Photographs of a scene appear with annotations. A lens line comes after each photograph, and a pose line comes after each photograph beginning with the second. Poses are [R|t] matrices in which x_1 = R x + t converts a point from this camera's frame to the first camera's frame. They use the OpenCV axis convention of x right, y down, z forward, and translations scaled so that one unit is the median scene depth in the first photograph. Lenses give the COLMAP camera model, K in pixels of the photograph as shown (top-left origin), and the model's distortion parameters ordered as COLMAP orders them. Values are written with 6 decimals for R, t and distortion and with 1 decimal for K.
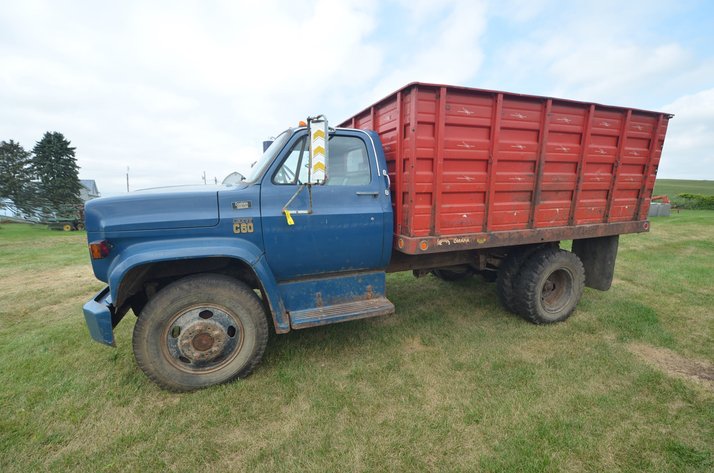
lens RADIAL K [[305.4, 0, 357.0], [0, 305.4, 236.5], [0, 0, 1]] dist [0.001396, -0.010959]
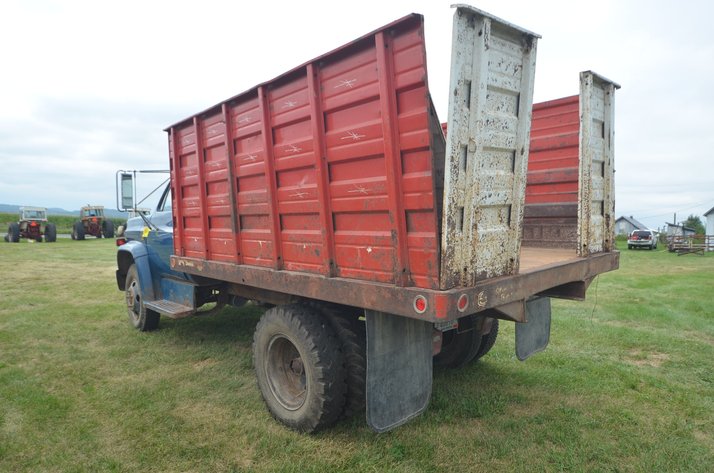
lens RADIAL K [[441.6, 0, 357.0], [0, 441.6, 236.5], [0, 0, 1]] dist [0.003757, 0.000263]
pose [[0.394477, 0.047672, -0.917669, 2.002143], [-0.126203, 0.992001, -0.002717, -0.151468], [0.910198, 0.116884, 0.397338, 0.961081]]
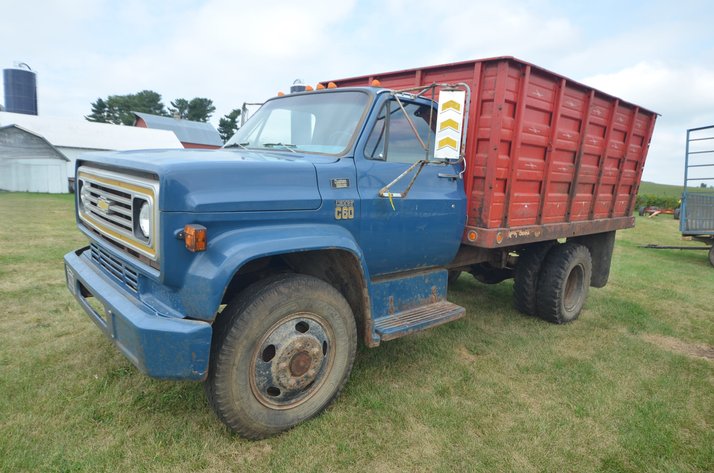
lens RADIAL K [[441.6, 0, 357.0], [0, 441.6, 236.5], [0, 0, 1]] dist [0.003757, 0.000263]
pose [[0.928473, 0.005997, 0.371351, -0.647802], [-0.006784, 0.999977, 0.000814, 0.026832], [-0.371337, -0.003275, 0.928492, -0.044729]]
